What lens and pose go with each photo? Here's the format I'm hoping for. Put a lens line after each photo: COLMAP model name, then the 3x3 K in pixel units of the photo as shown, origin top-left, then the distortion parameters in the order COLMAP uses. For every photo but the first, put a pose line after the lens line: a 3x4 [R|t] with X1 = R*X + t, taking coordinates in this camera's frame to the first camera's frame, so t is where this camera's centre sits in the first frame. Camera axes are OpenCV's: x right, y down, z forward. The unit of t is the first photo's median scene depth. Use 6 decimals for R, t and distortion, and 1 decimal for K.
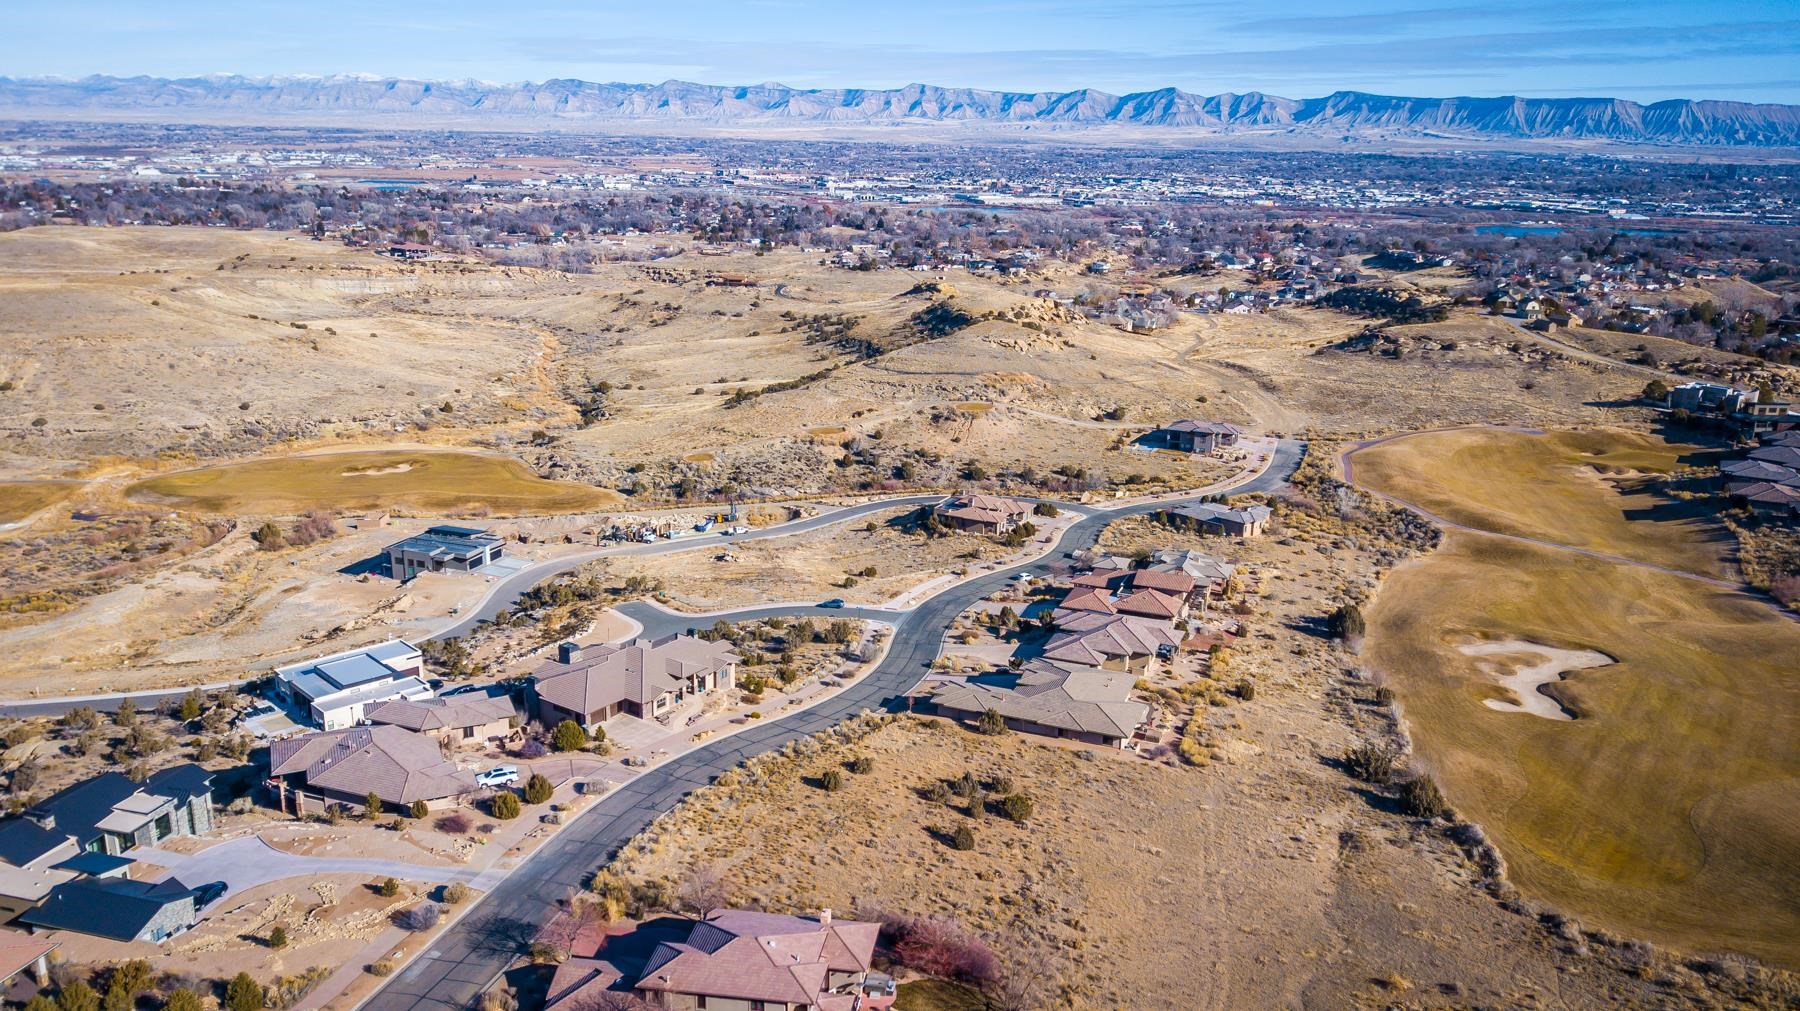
lens RADIAL K [[1362.0, 0, 922.4], [0, 1362.0, 544.9], [0, 0, 1]] dist [0.021724, -0.023360]
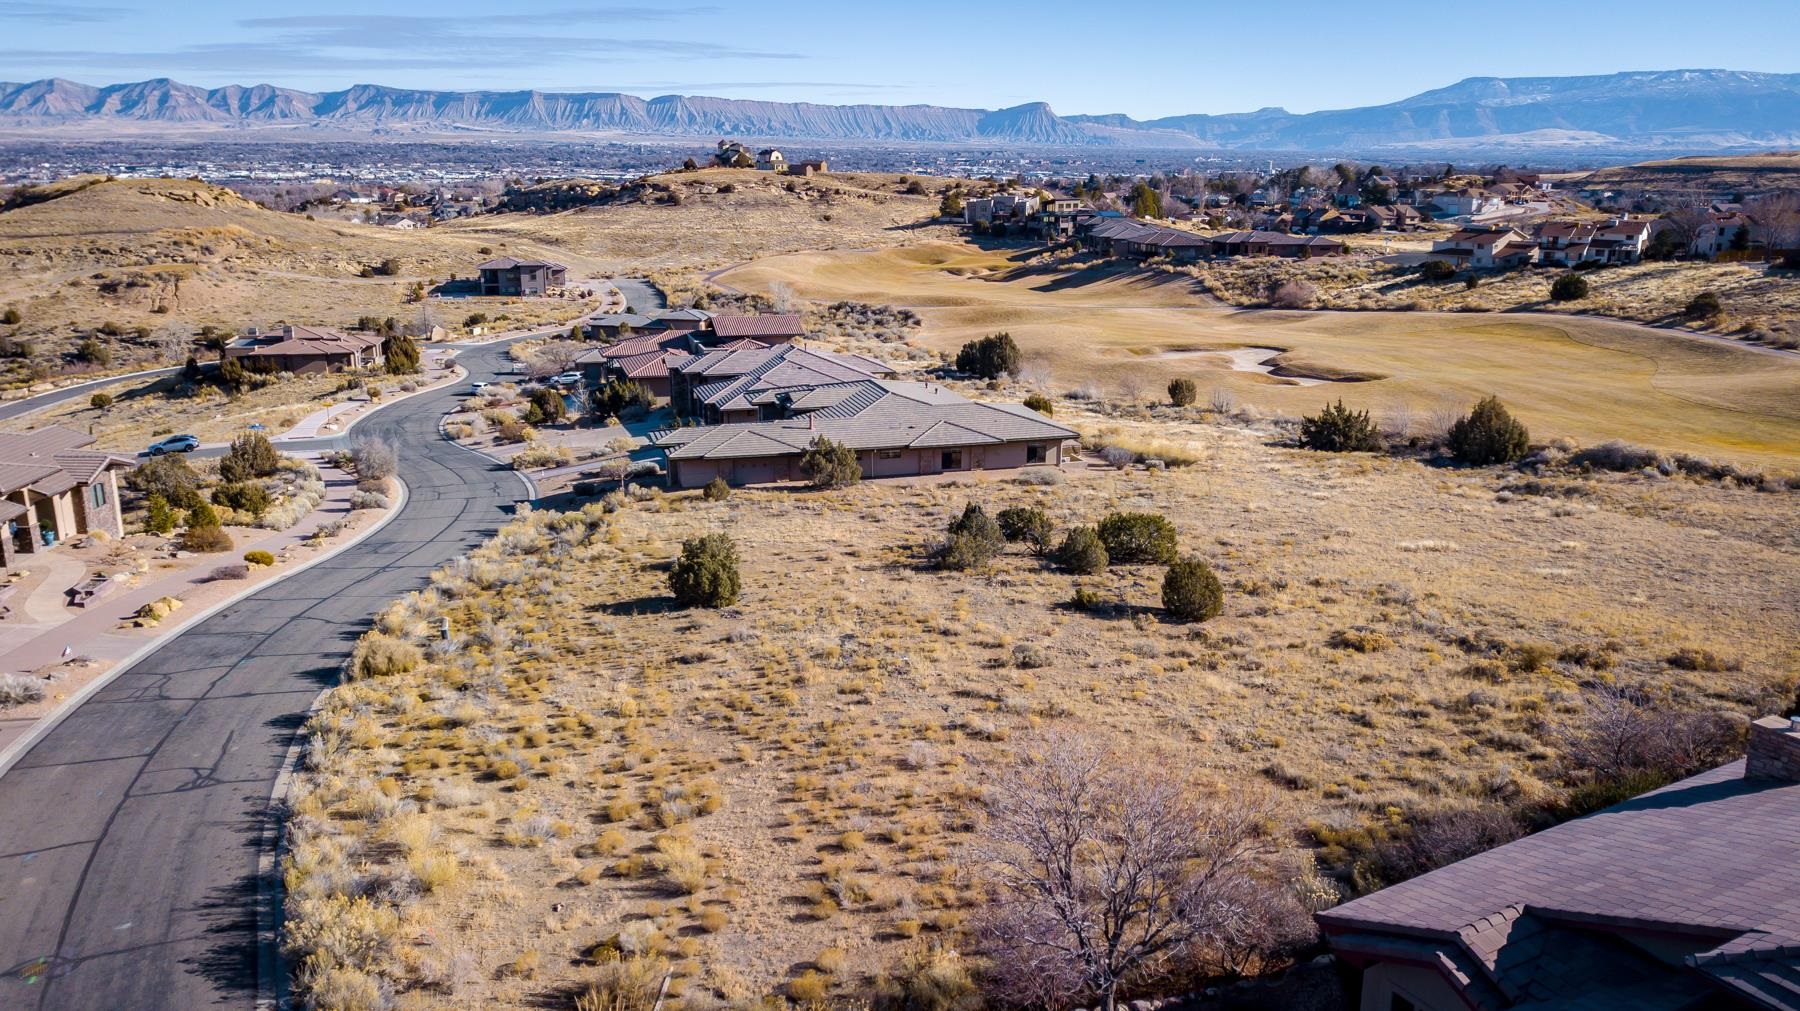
lens RADIAL K [[1362.0, 0, 913.3], [0, 1362.0, 512.6], [0, 0, 1]] dist [0.021724, -0.023360]
pose [[0.791505, -0.175385, 0.585457, -0.074327], [0.188899, 0.981239, 0.038568, 0.049895], [-0.581237, 0.080065, 0.809786, 0.223565]]
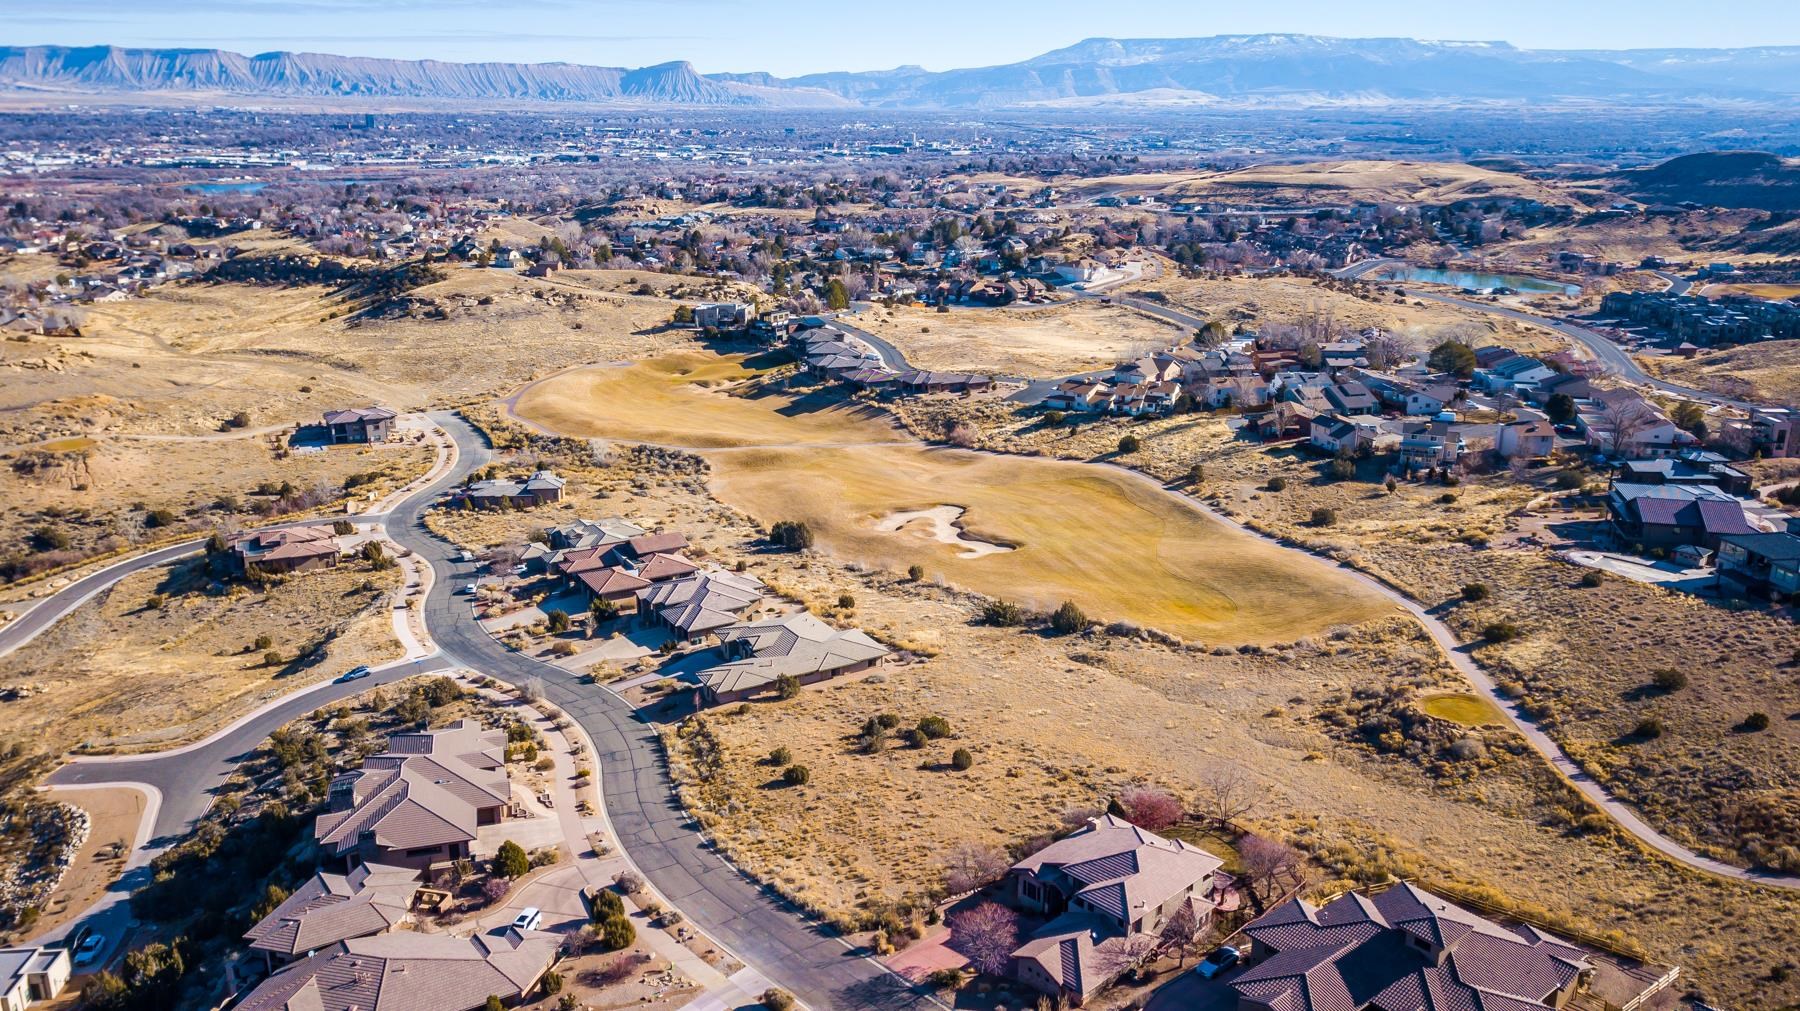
lens RADIAL K [[1362.0, 0, 919.3], [0, 1362.0, 521.6], [0, 0, 1]] dist [0.021724, -0.023360]
pose [[0.612757, -0.249160, 0.749966, -0.234182], [0.236221, 0.963357, 0.127051, -0.036336], [-0.754141, 0.099307, 0.649160, 0.086697]]
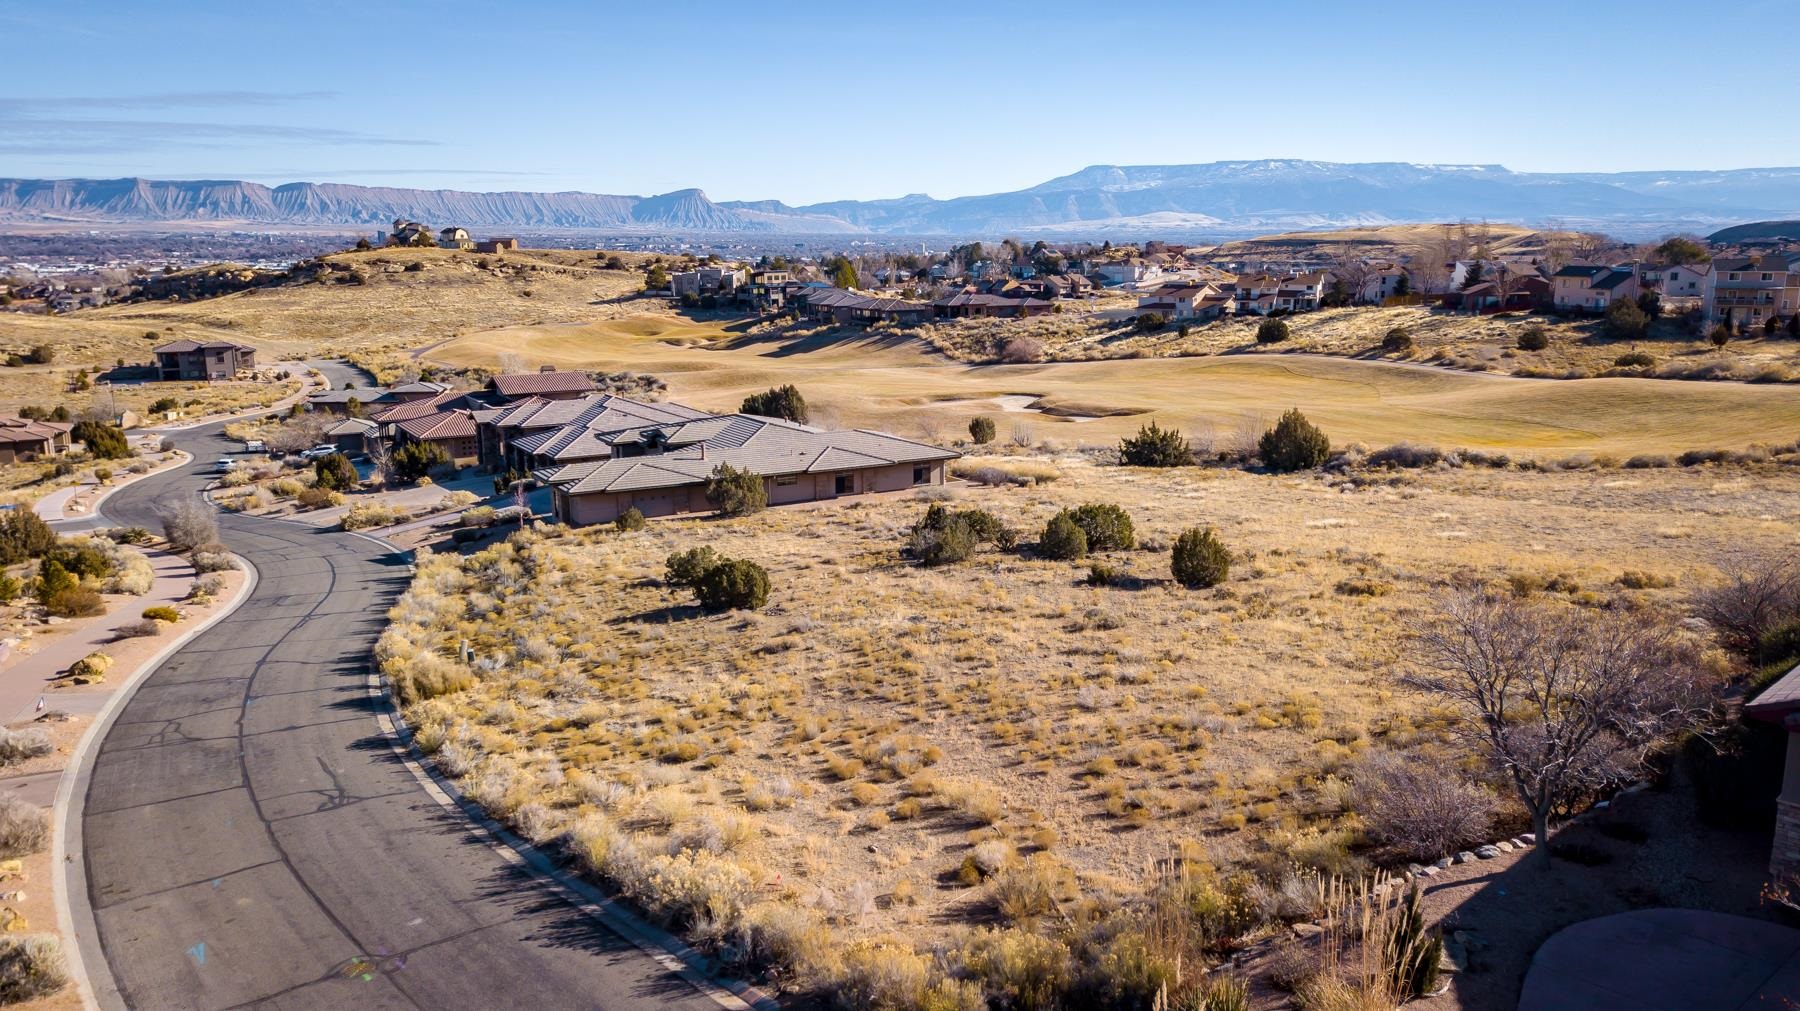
lens RADIAL K [[1362.0, 0, 912.2], [0, 1362.0, 516.5], [0, 0, 1]] dist [0.021724, -0.023360]
pose [[0.620620, -0.184938, 0.761990, -0.096951], [0.246063, 0.968633, 0.034679, 0.051071], [-0.744502, 0.165975, 0.646660, 0.243109]]
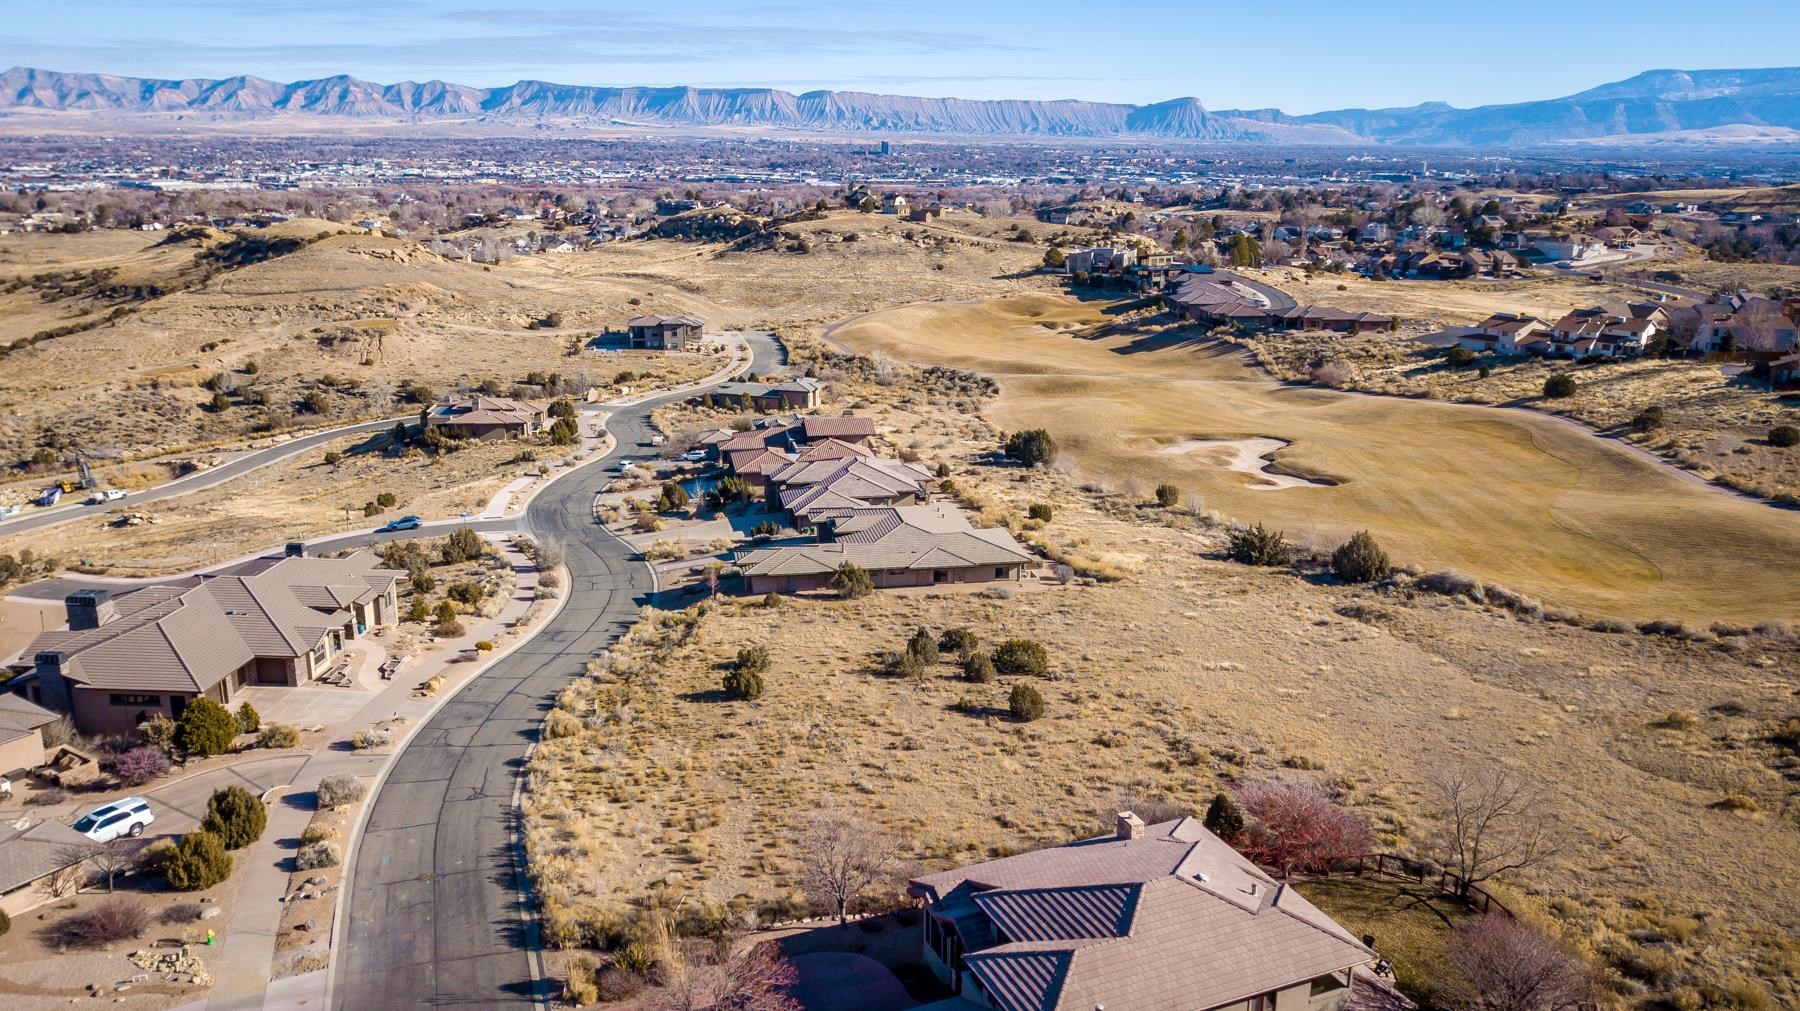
lens RADIAL K [[1362.0, 0, 917.2], [0, 1362.0, 519.6], [0, 0, 1]] dist [0.021724, -0.023360]
pose [[0.849331, -0.155482, 0.504443, -0.096110], [0.162140, 0.986281, 0.031002, 0.031253], [-0.502342, 0.055459, 0.862888, 0.143864]]
